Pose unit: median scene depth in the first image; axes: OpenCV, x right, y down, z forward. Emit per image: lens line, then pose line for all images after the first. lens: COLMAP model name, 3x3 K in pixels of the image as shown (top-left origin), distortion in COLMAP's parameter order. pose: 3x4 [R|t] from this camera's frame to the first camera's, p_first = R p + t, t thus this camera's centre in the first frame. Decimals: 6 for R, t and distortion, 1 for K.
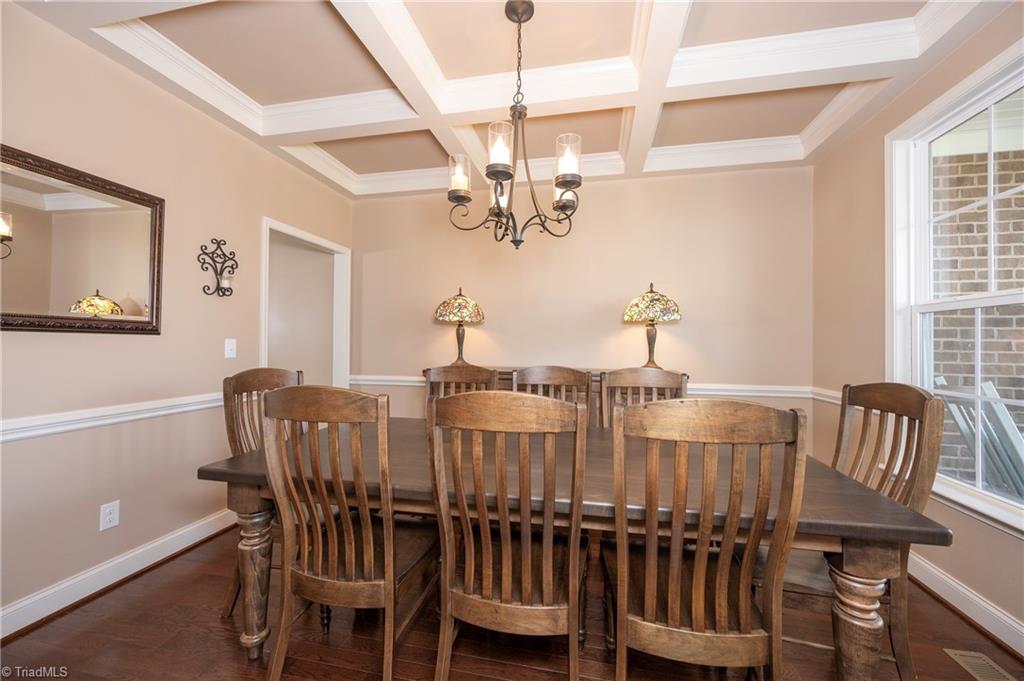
lens RADIAL K [[400.4, 0, 510.8], [0, 400.4, 342.5], [0, 0, 1]] dist [0.003233, 0.000801]
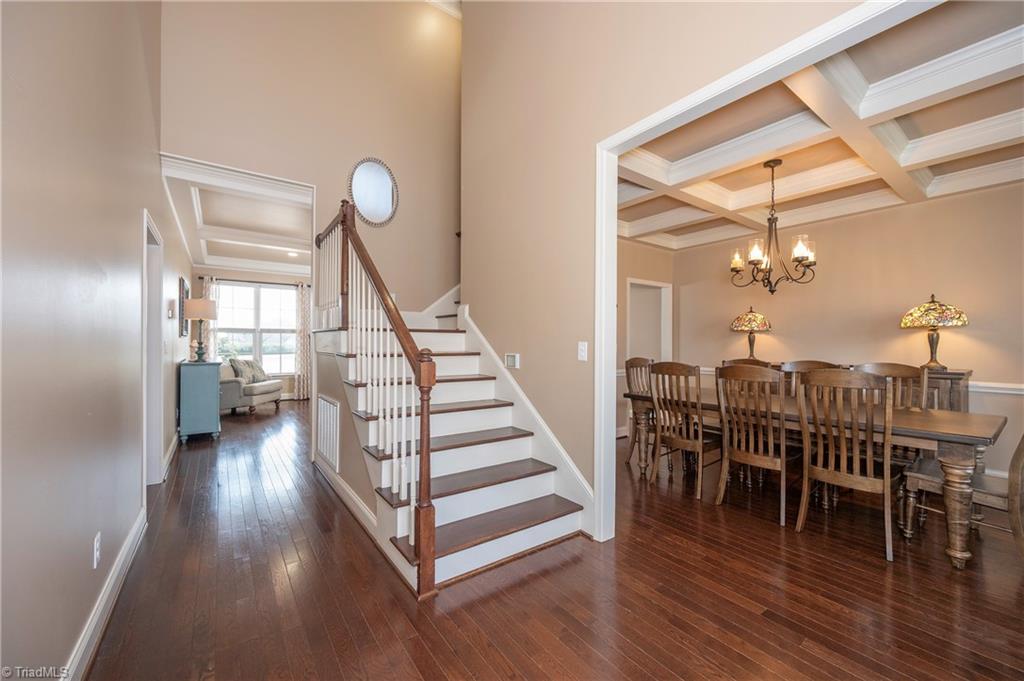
lens RADIAL K [[400.4, 0, 513.4], [0, 400.4, 343.9], [0, 0, 1]] dist [0.003233, 0.000801]
pose [[0.747221, -0.003875, -0.664565, 0.217395], [0.004248, 0.999990, -0.001055, -0.006206], [0.664562, -0.002035, 0.747230, -0.725550]]
